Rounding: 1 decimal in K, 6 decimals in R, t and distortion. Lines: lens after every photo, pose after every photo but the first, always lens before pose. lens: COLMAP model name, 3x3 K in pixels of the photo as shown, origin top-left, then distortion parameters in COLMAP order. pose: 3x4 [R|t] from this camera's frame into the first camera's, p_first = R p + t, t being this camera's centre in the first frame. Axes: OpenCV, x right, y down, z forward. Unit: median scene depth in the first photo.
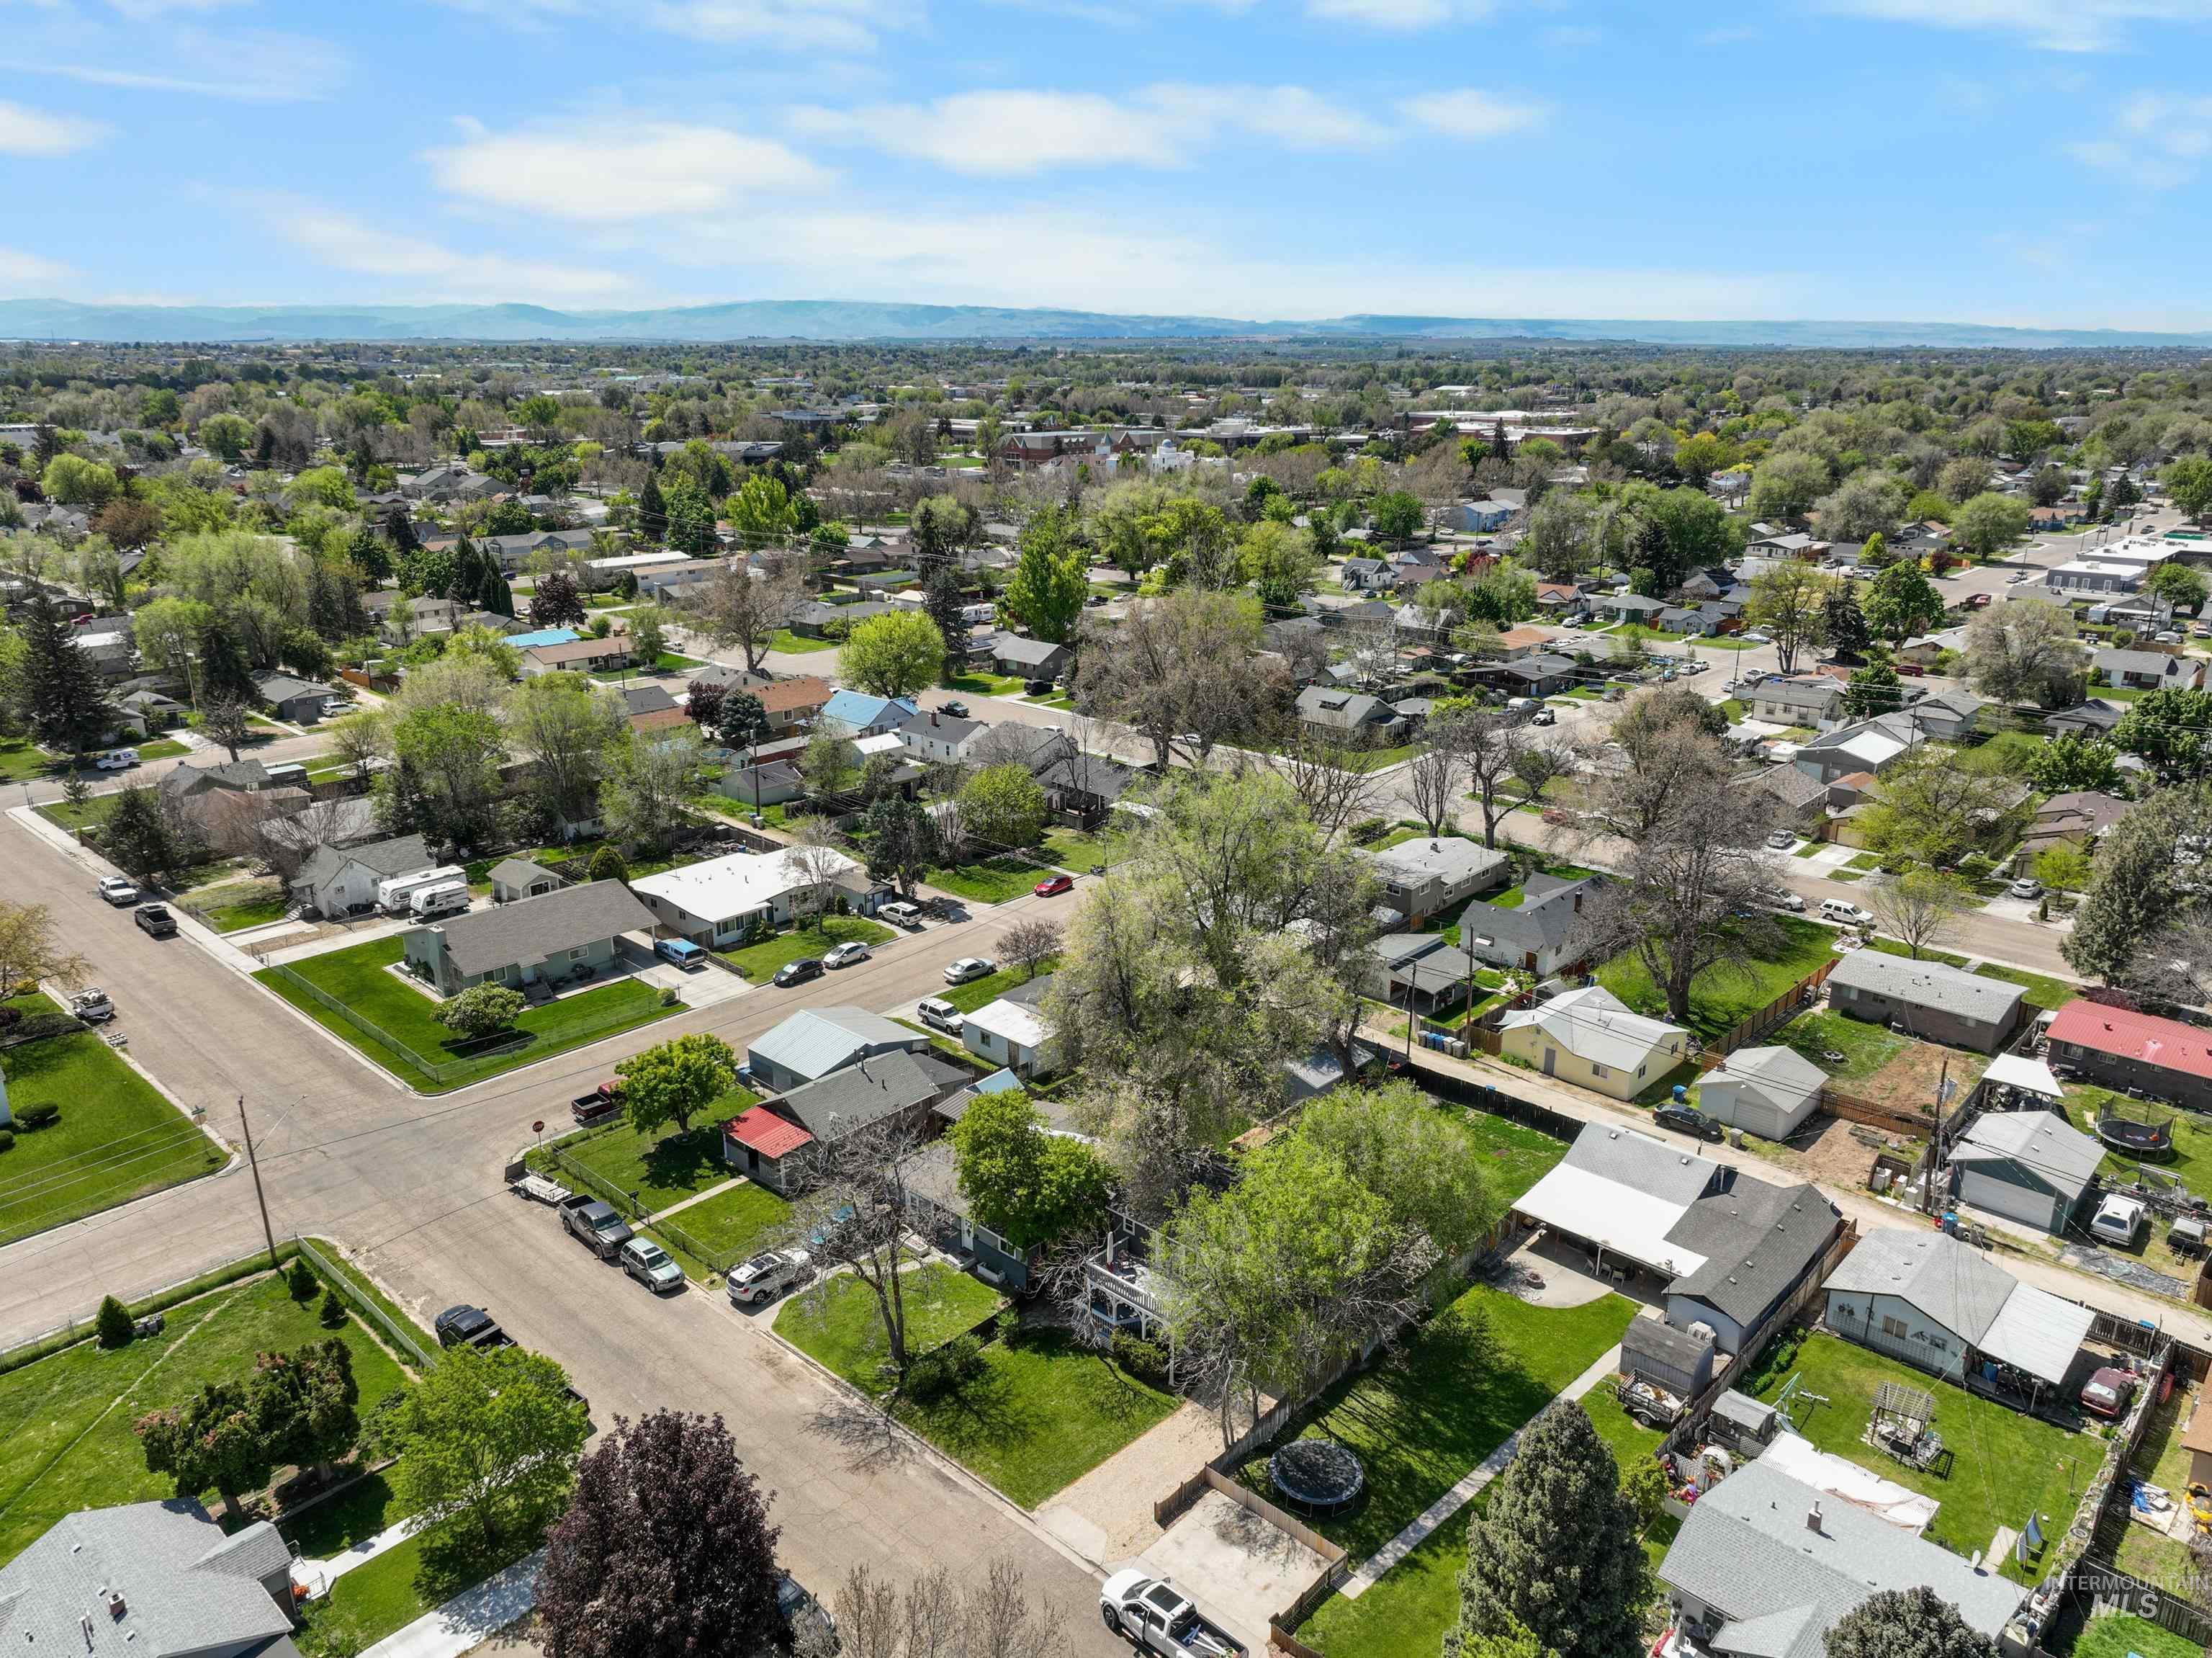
lens RADIAL K [[1541.1, 0, 1135.3], [0, 1541.1, 833.0], [0, 0, 1]] dist [0.005111, 0.006003]
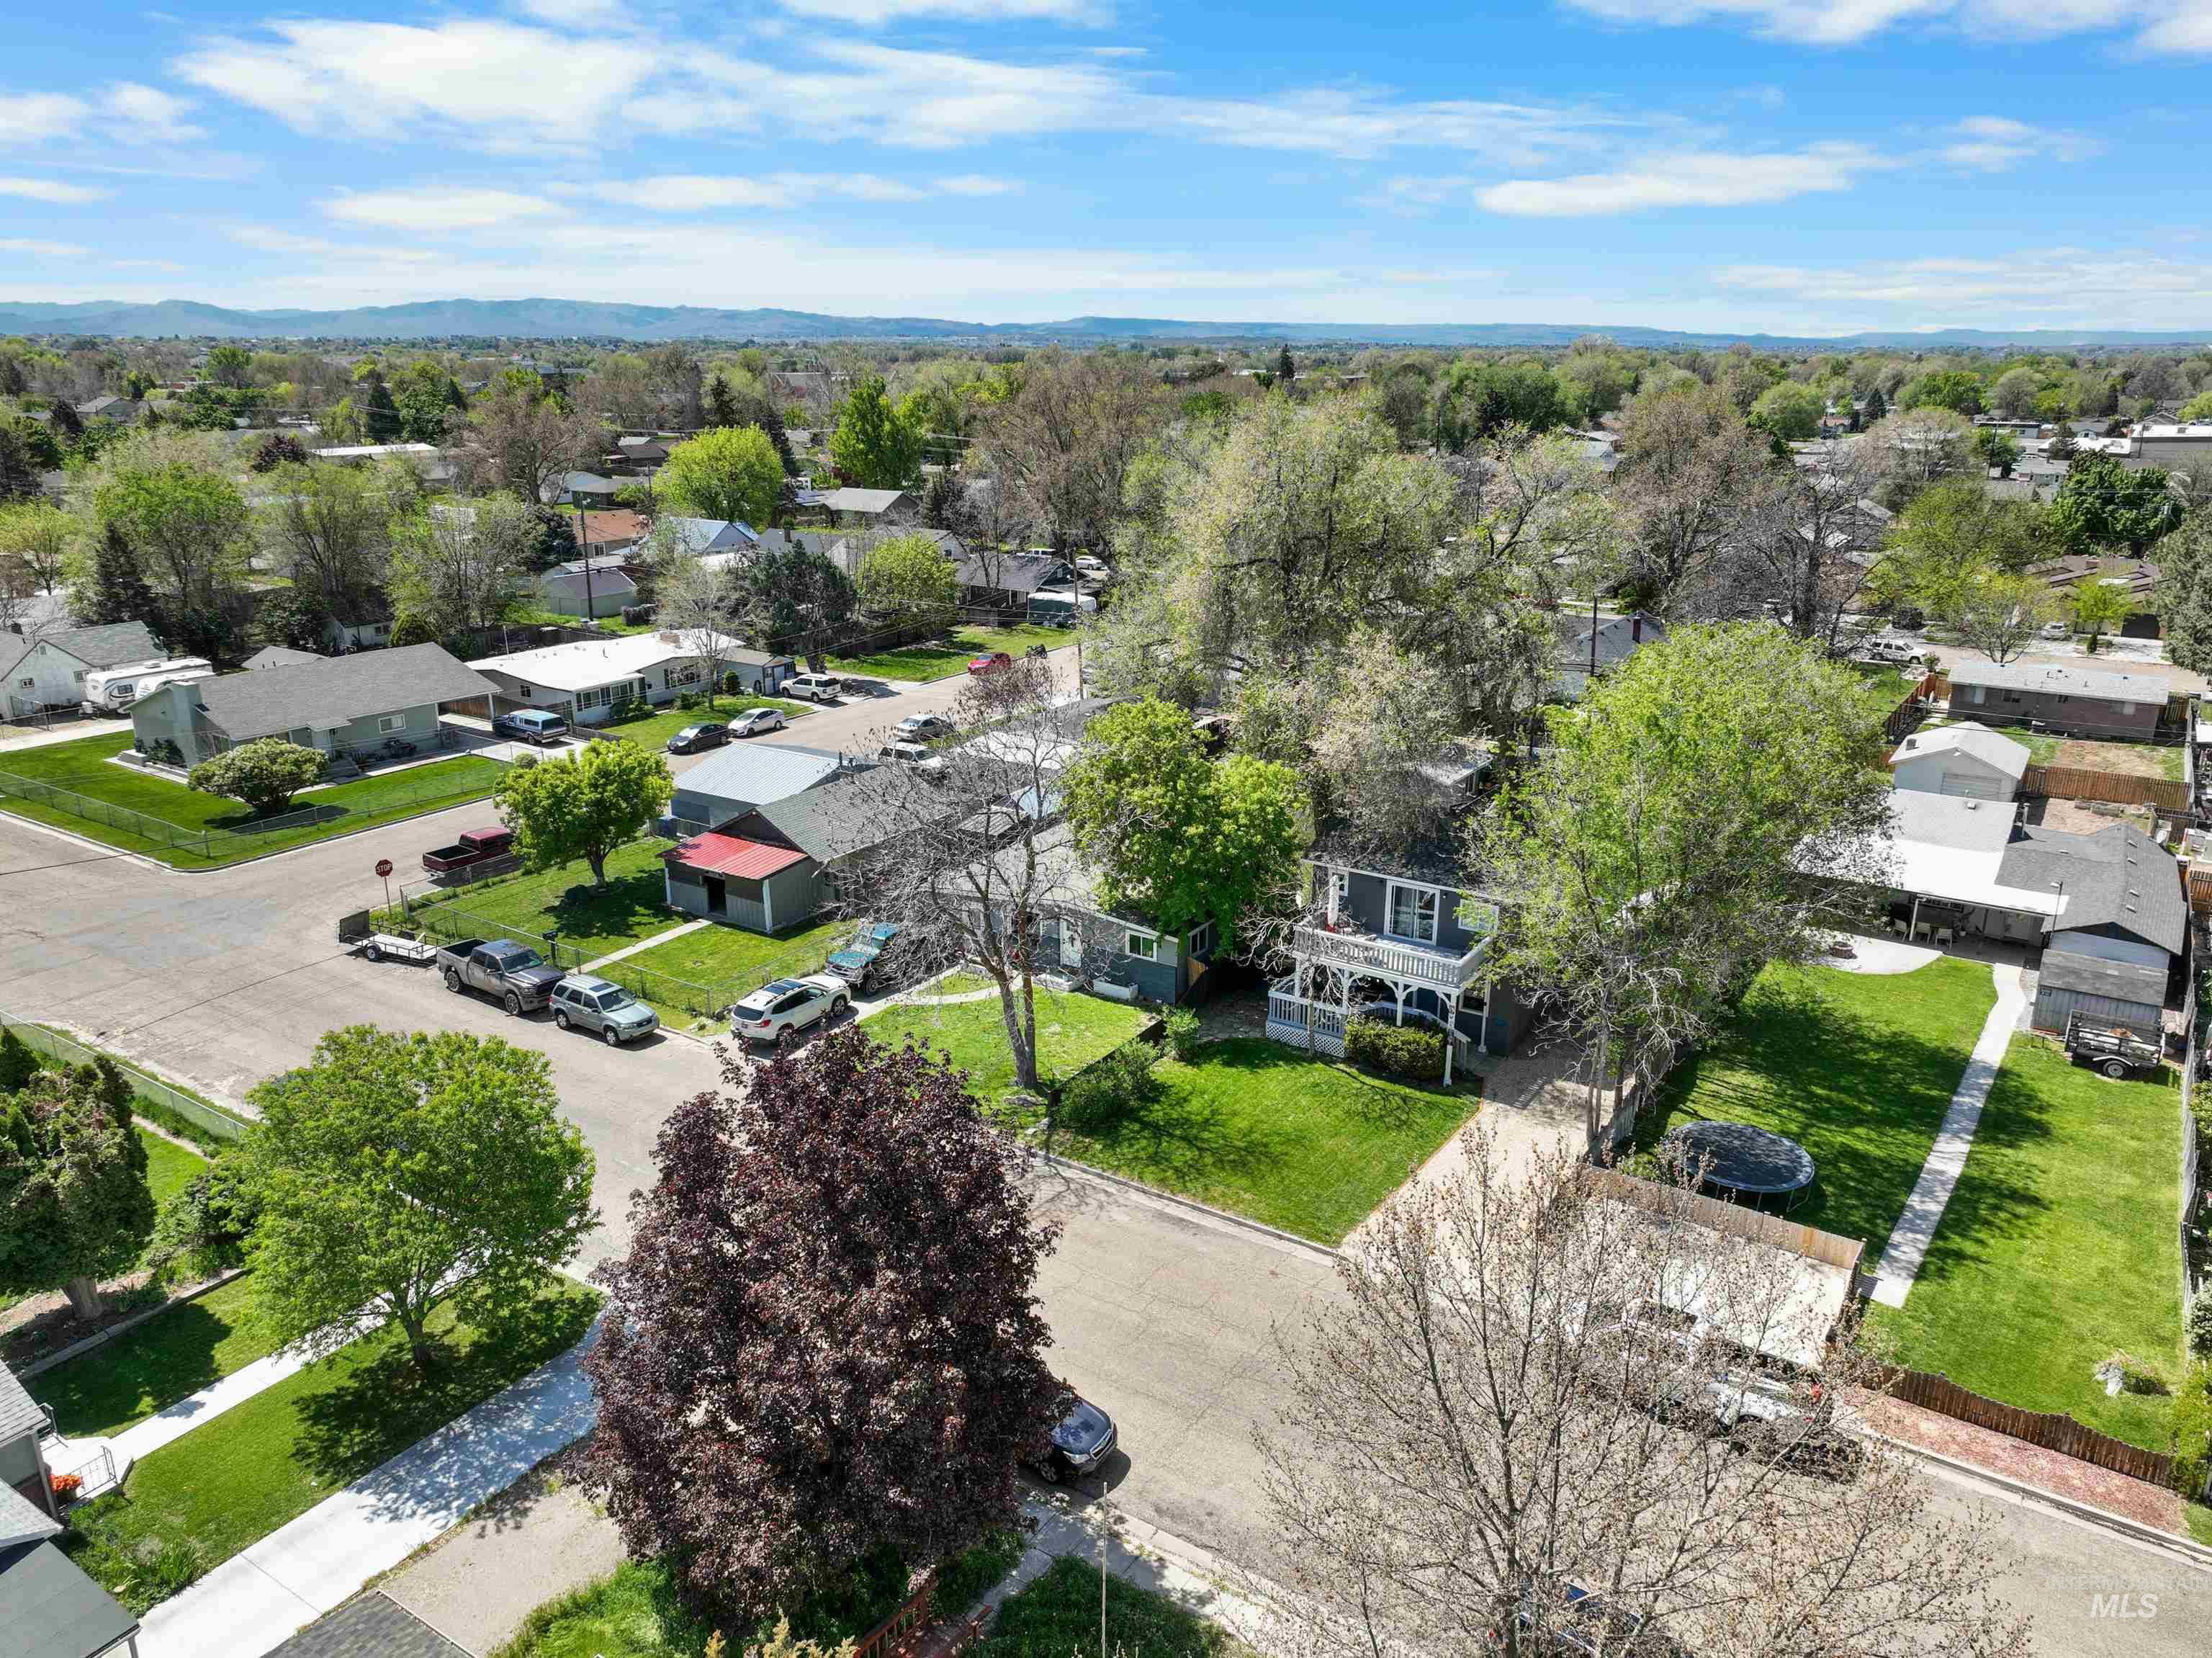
lens RADIAL K [[1541.1, 0, 1135.3], [0, 1541.1, 833.0], [0, 0, 1]] dist [0.005111, 0.006003]
pose [[0.986692, -0.051444, 0.154247, -0.184545], [0.050687, 0.998675, 0.008839, 0.206927], [-0.154497, -0.000903, 0.987993, 0.313506]]
